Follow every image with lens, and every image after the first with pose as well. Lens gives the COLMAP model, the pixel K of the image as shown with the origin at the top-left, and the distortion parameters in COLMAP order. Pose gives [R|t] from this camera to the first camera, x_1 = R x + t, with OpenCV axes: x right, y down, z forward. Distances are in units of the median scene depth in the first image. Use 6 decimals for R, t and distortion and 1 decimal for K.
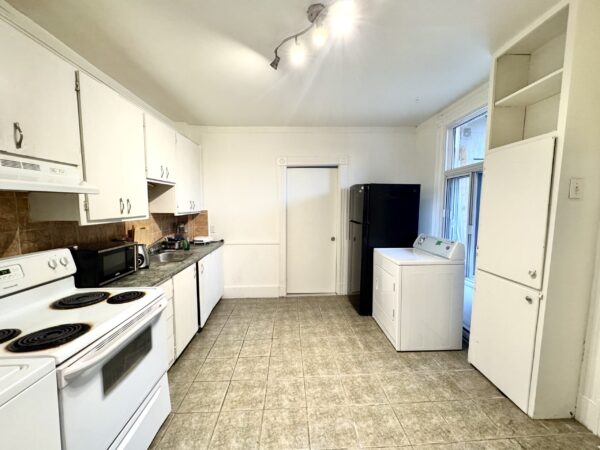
lens RADIAL K [[239.5, 0, 301.8], [0, 239.5, 225.5], [0, 0, 1]] dist [-0.002118, -0.000947]
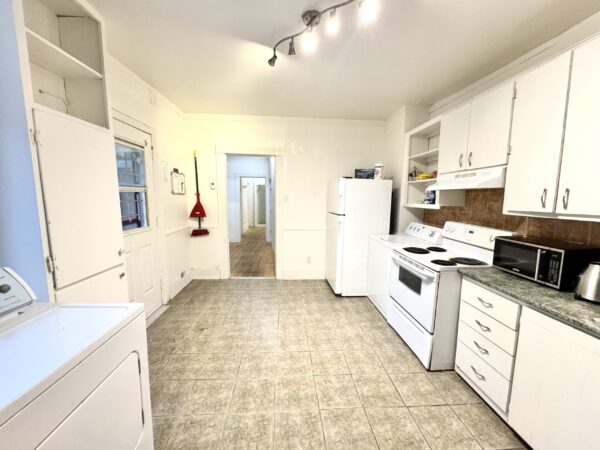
lens RADIAL K [[239.5, 0, 302.0], [0, 239.5, 225.6], [0, 0, 1]] dist [-0.002118, -0.000947]
pose [[-0.999629, -0.008316, -0.025943, 0.097815], [-0.013482, 0.978497, 0.205818, -0.141836], [0.023674, 0.206091, -0.978246, 1.737139]]
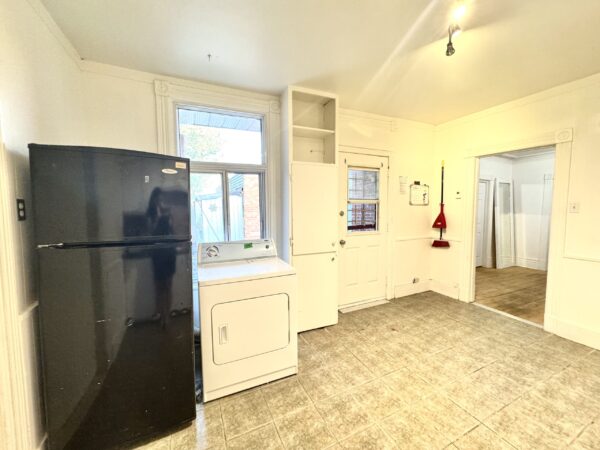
lens RADIAL K [[239.5, 0, 298.5], [0, 239.5, 225.8], [0, 0, 1]] dist [-0.002118, -0.000947]
pose [[-0.379397, -0.068231, 0.922715, -0.437901], [0.083684, 0.990659, 0.107664, -0.110893], [-0.921442, 0.118064, -0.370143, 1.524003]]
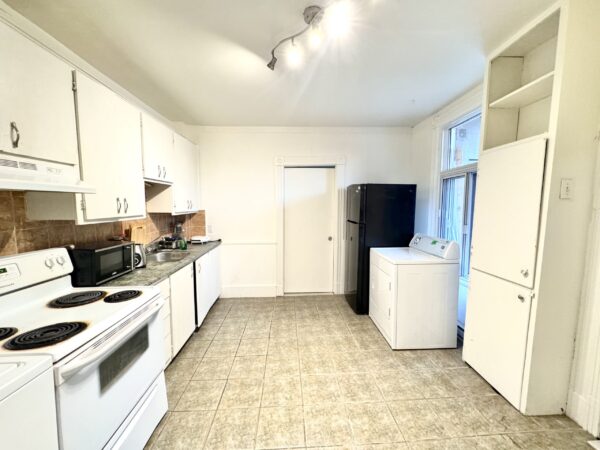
lens RADIAL K [[239.5, 0, 301.9], [0, 239.5, 225.5], [0, 0, 1]] dist [-0.002118, -0.000947]
pose [[0.999962, 0.001123, 0.008654, 0.006061], [-0.001129, 0.999999, 0.000684, 0.000800], [-0.008654, -0.000693, 0.999962, -0.008372]]
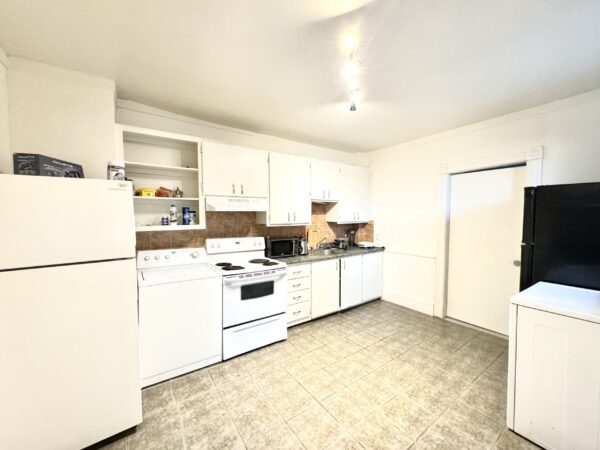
lens RADIAL K [[239.5, 0, 299.3], [0, 239.5, 225.0], [0, 0, 1]] dist [-0.002118, -0.000947]
pose [[0.535046, 0.033500, -0.844159, 0.777412], [-0.070925, 0.997467, -0.005370, -0.016757], [0.841841, 0.062745, 0.536067, 0.101685]]
